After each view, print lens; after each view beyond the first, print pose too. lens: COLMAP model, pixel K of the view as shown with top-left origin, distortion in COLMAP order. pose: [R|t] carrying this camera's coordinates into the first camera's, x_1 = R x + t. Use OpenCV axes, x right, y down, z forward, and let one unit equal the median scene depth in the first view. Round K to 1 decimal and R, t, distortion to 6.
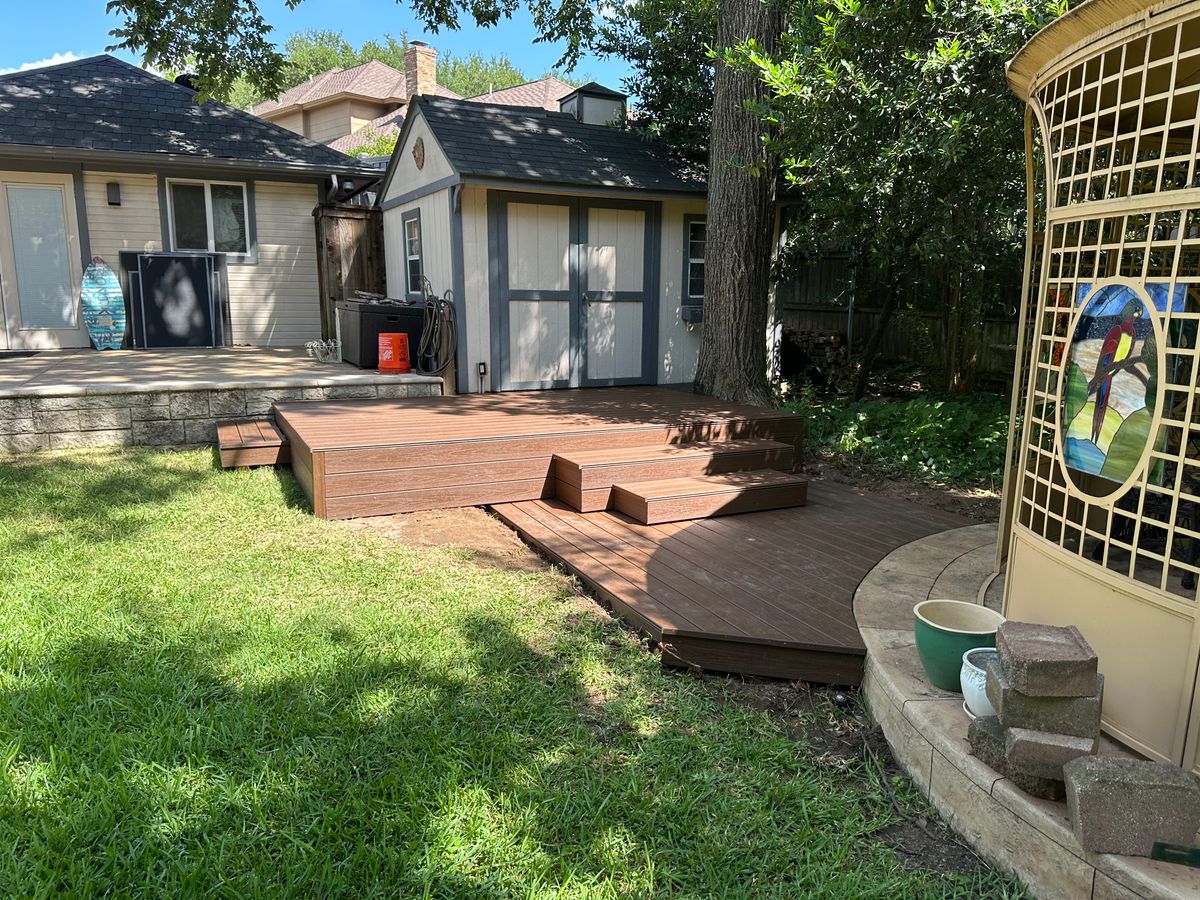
lens RADIAL K [[862.6, 0, 610.6], [0, 862.6, 453.1], [0, 0, 1]] dist [0.055516, -0.087520]
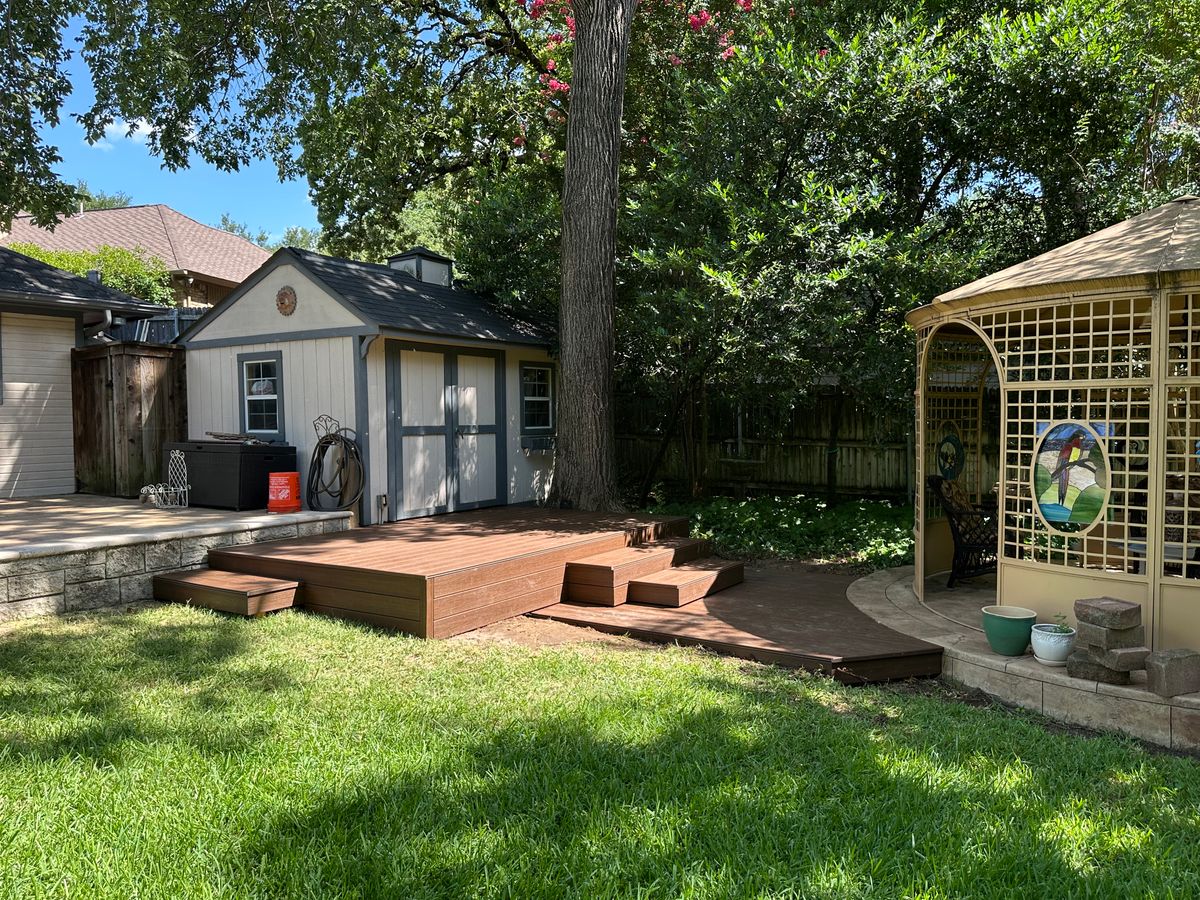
lens RADIAL K [[862.6, 0, 598.4], [0, 862.6, 440.7], [0, 0, 1]] dist [0.055516, -0.087520]
pose [[0.860832, -0.034361, 0.507728, -0.524527], [0.111342, 0.986261, -0.122030, -0.012737], [-0.496559, 0.161579, 0.852831, -0.057793]]
